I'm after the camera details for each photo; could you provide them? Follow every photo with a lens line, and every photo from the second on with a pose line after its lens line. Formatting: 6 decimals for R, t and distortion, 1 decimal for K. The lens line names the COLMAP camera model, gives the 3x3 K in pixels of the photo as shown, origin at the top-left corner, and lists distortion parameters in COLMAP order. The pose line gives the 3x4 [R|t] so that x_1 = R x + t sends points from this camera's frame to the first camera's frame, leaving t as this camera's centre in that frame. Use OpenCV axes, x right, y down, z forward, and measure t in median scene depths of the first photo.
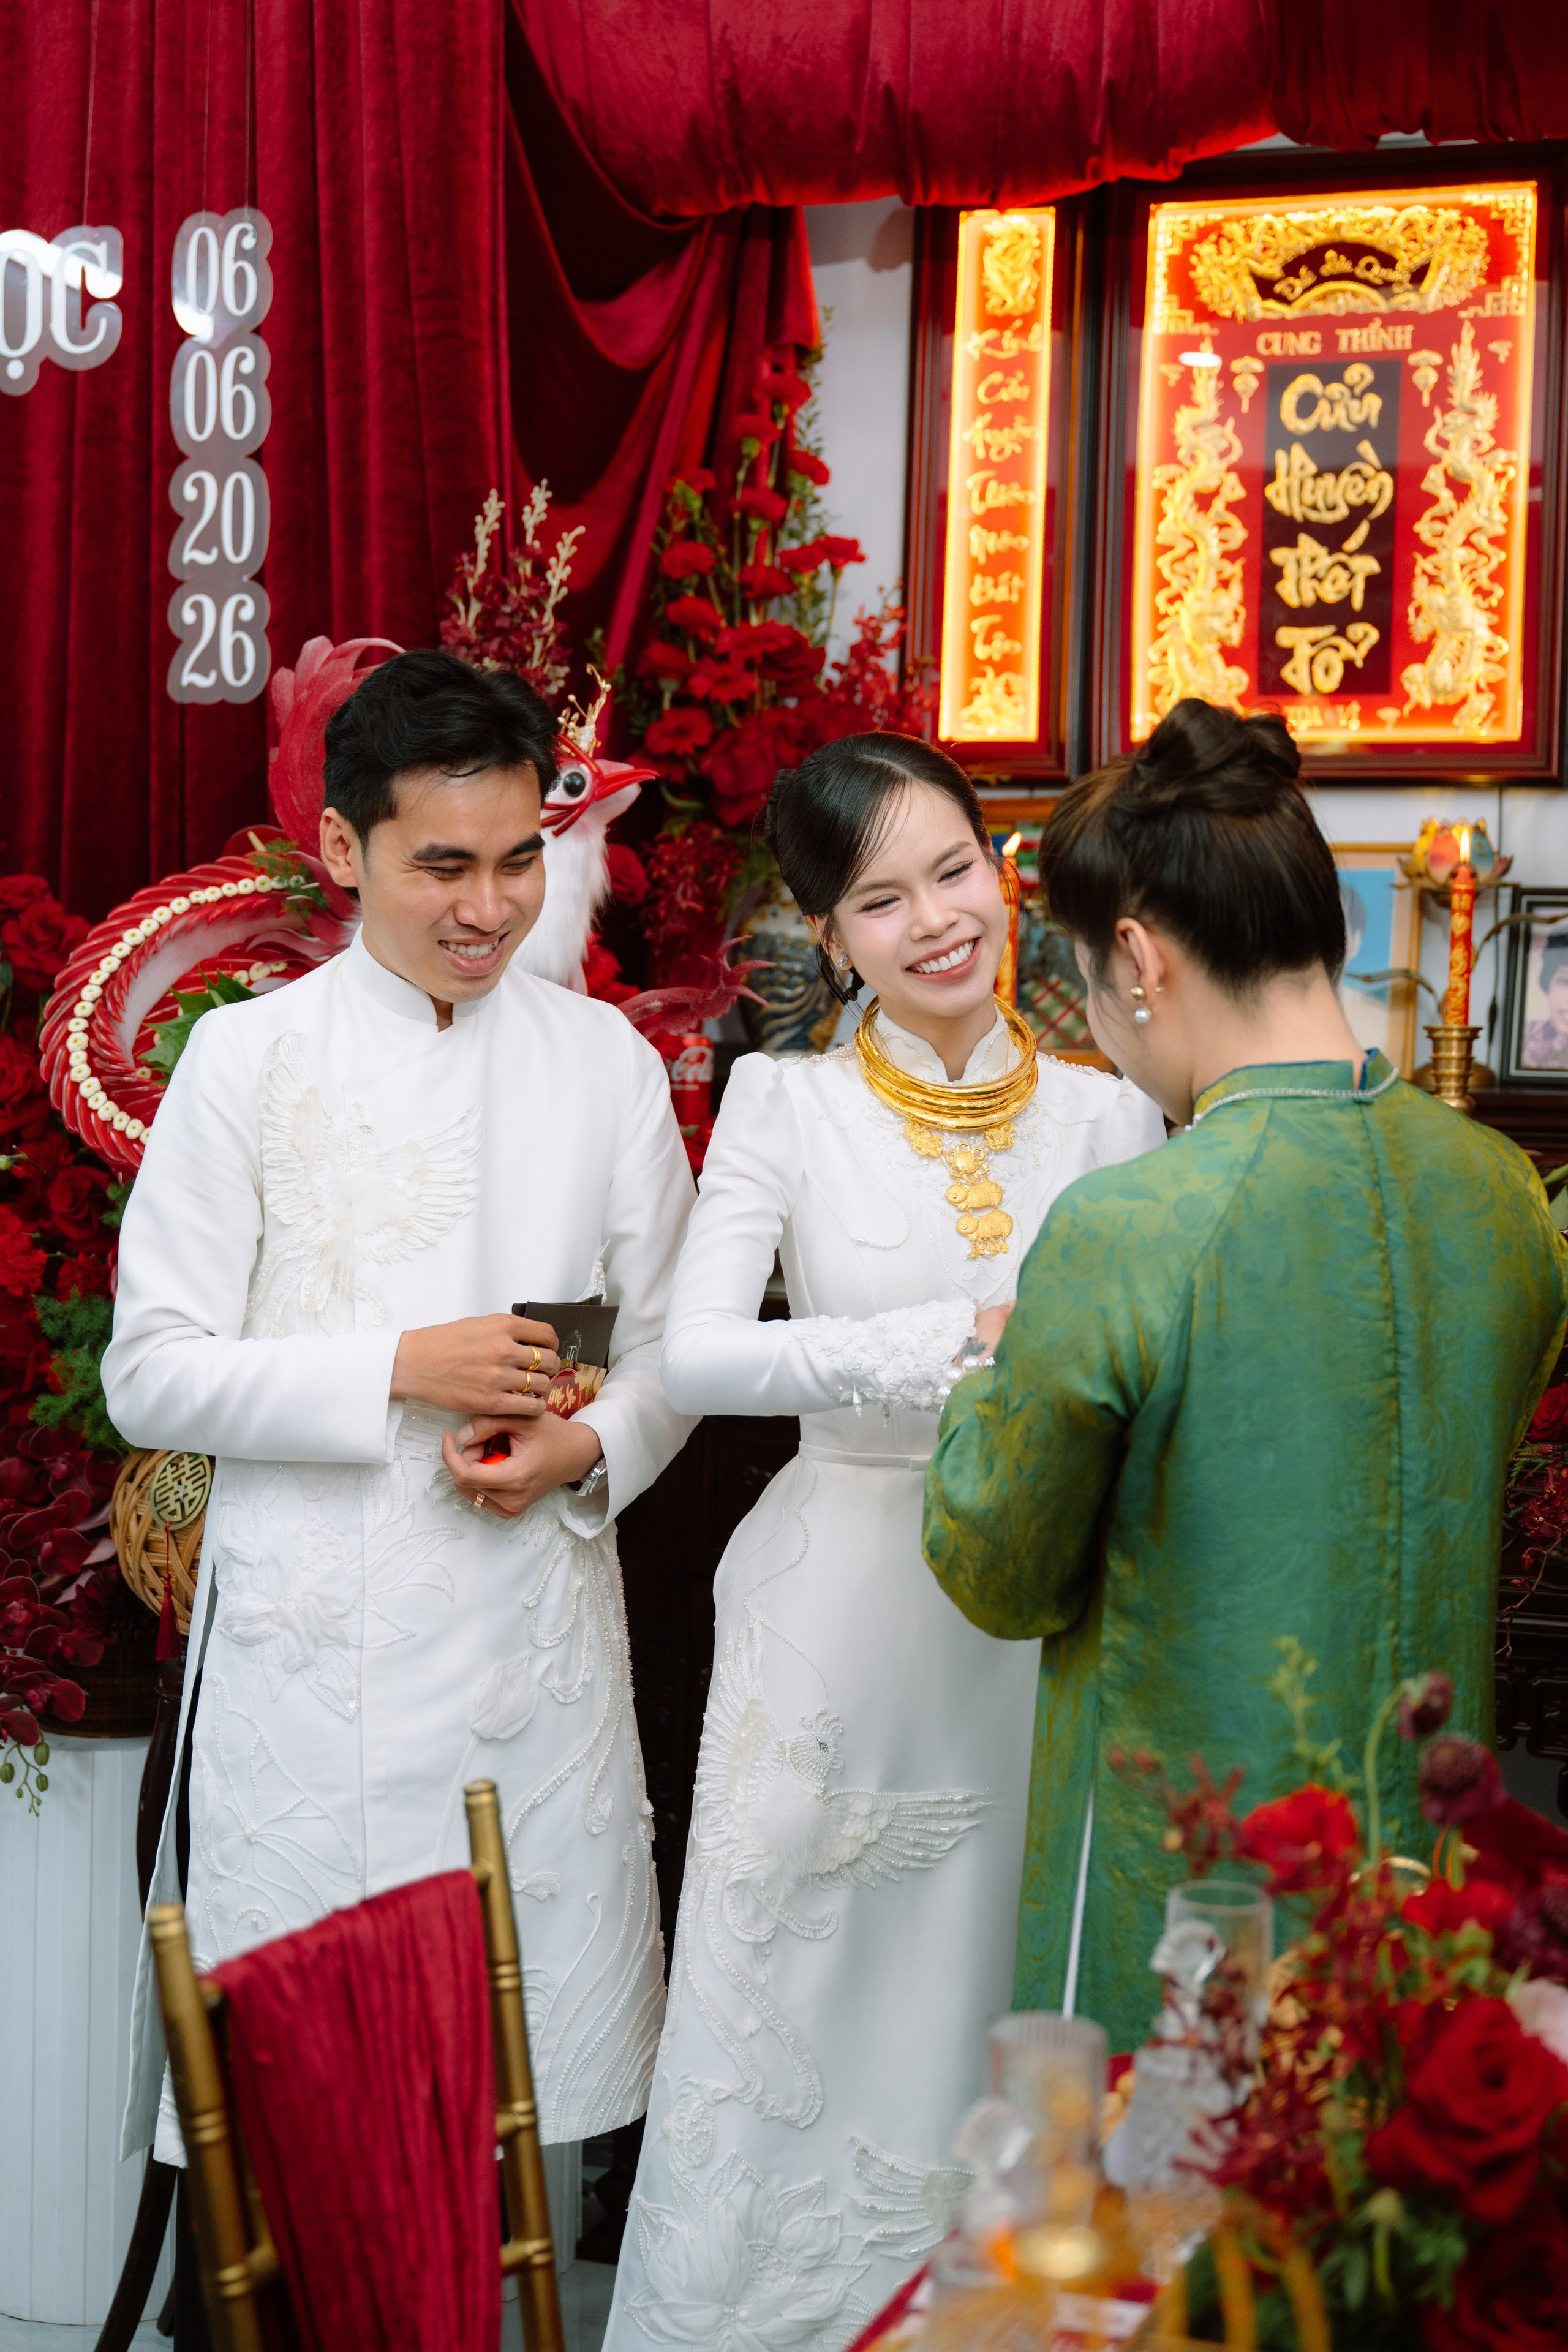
lens RADIAL K [[3538.4, 0, 726.3], [0, 3538.4, 1152.0], [0, 0, 1]] dist [0.001965, 0.079262]
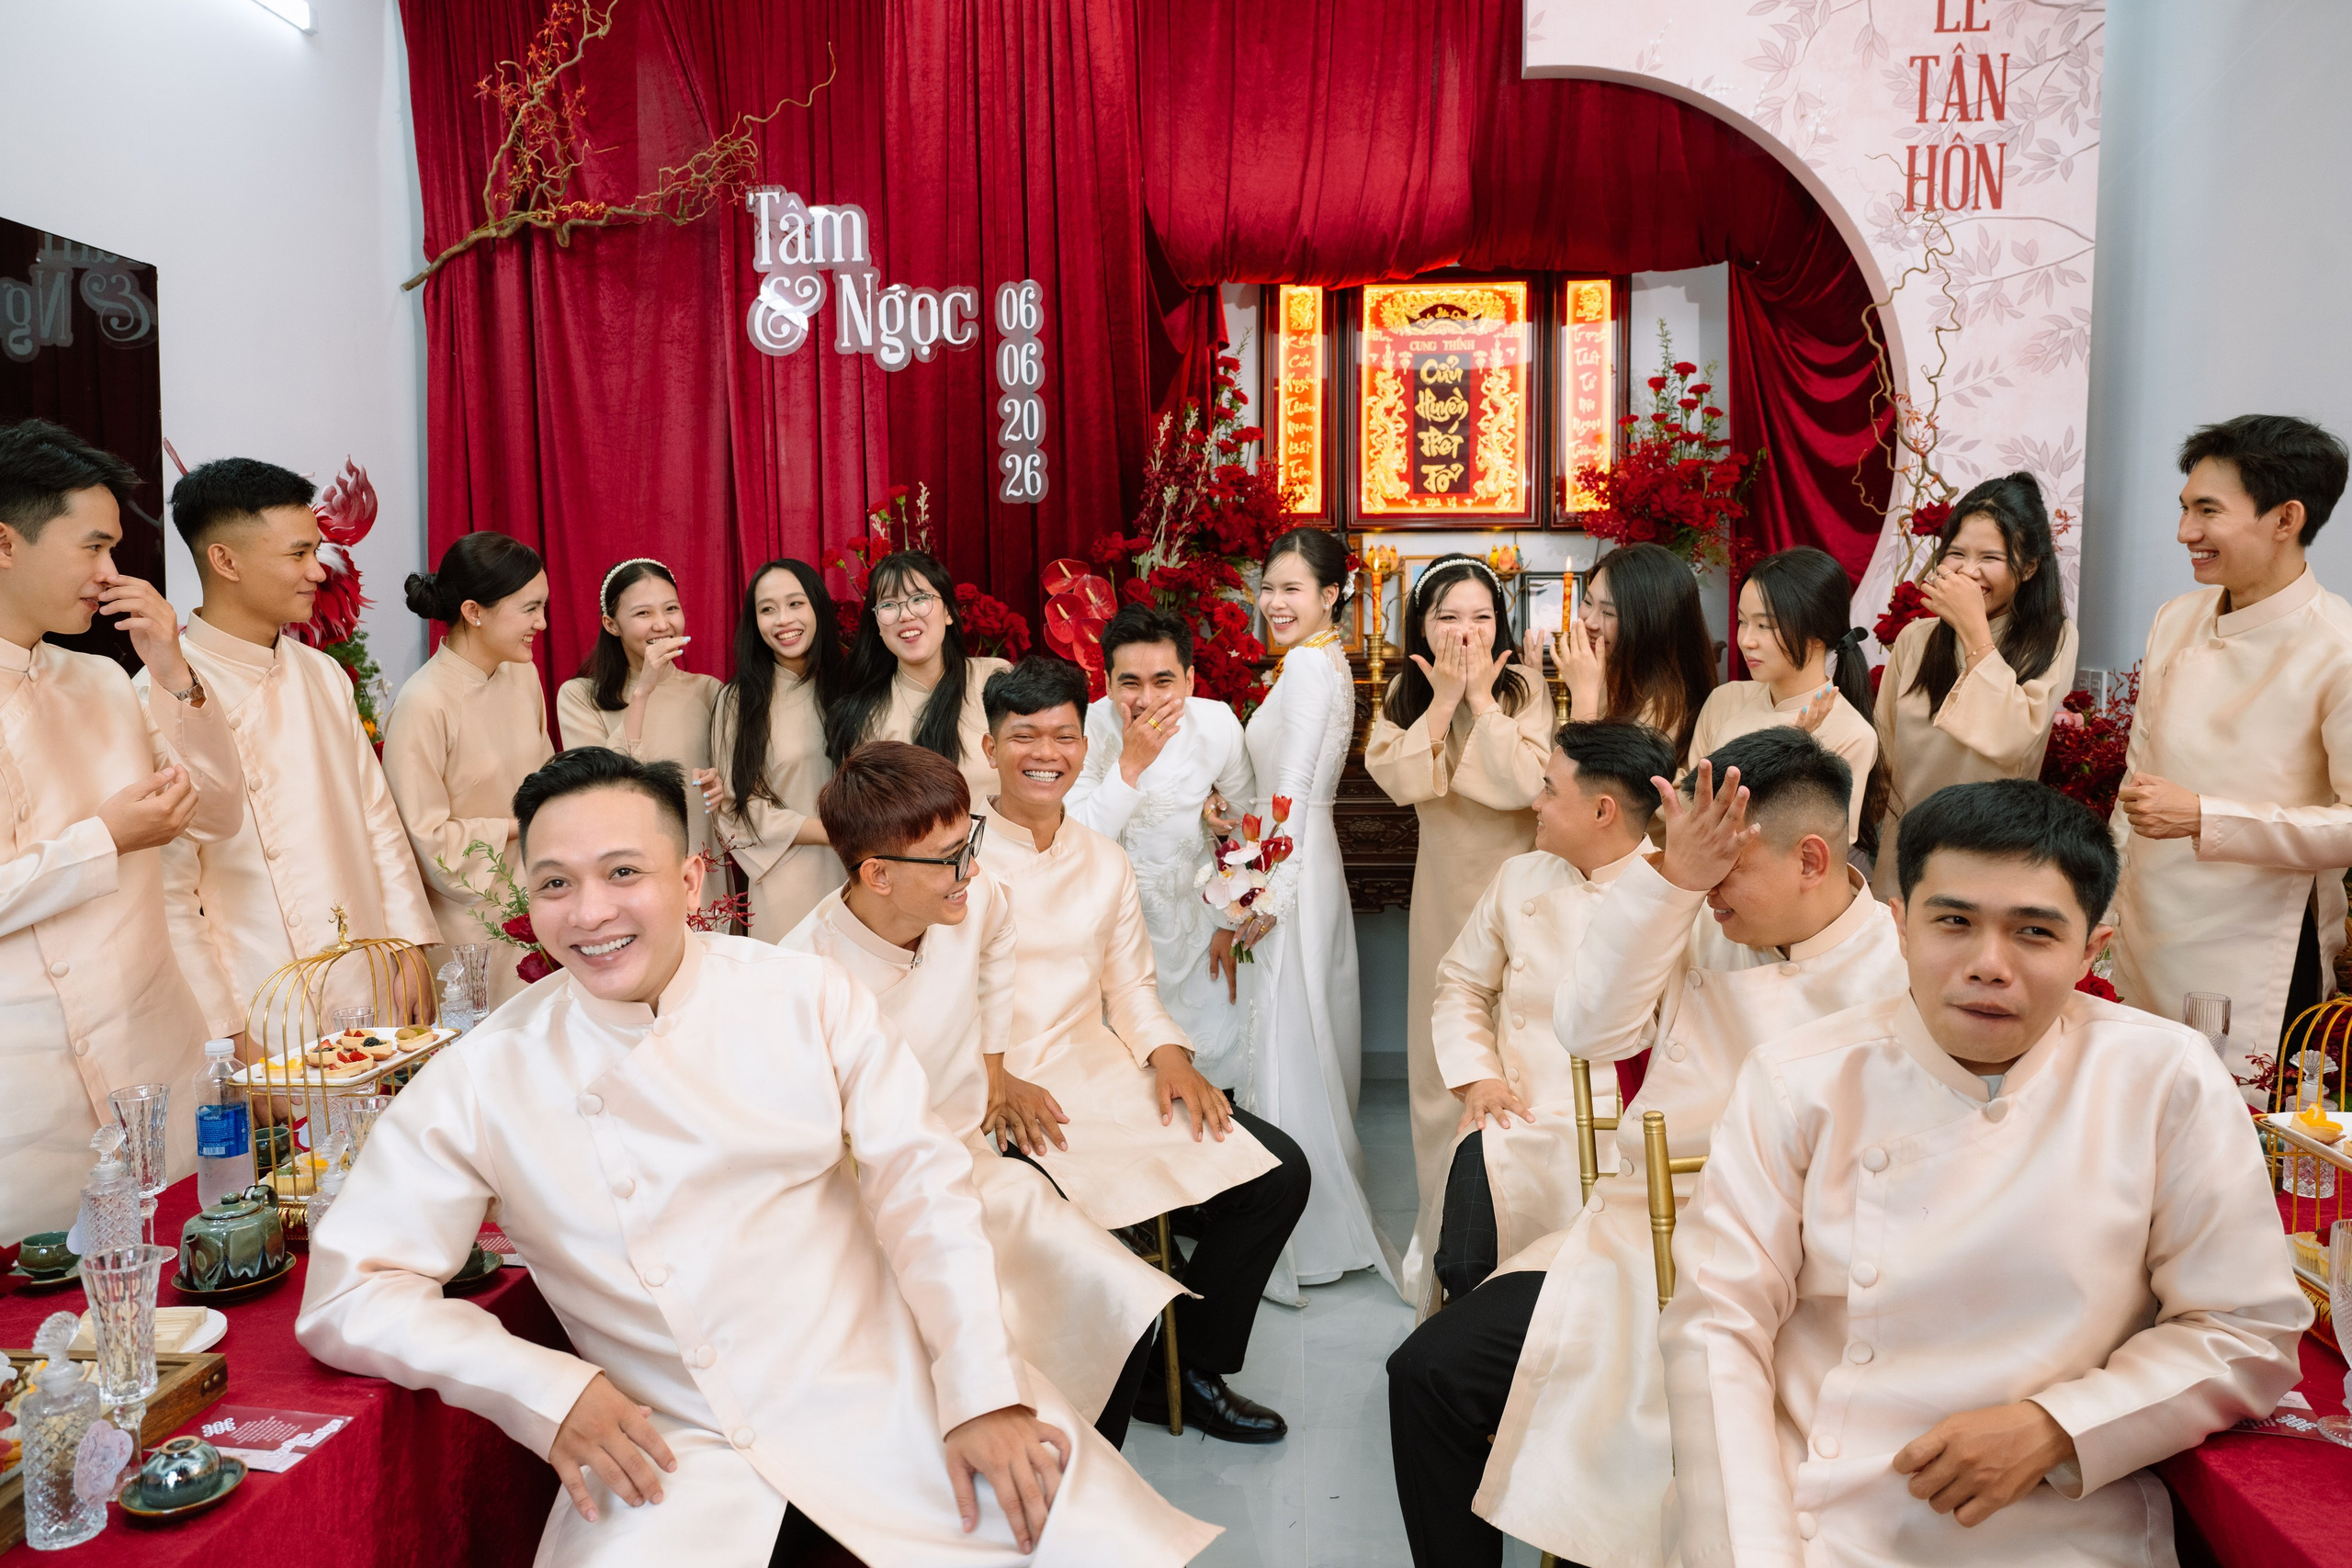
lens RADIAL K [[1659.2, 0, 1176.0], [0, 1659.2, 784.0], [0, 0, 1]] dist [-0.012336, -0.000647]
pose [[0.957175, -0.057472, 0.283747, -0.339902], [0.038402, 0.996642, 0.072325, -0.020243], [-0.286951, -0.058331, 0.956168, -0.043443]]
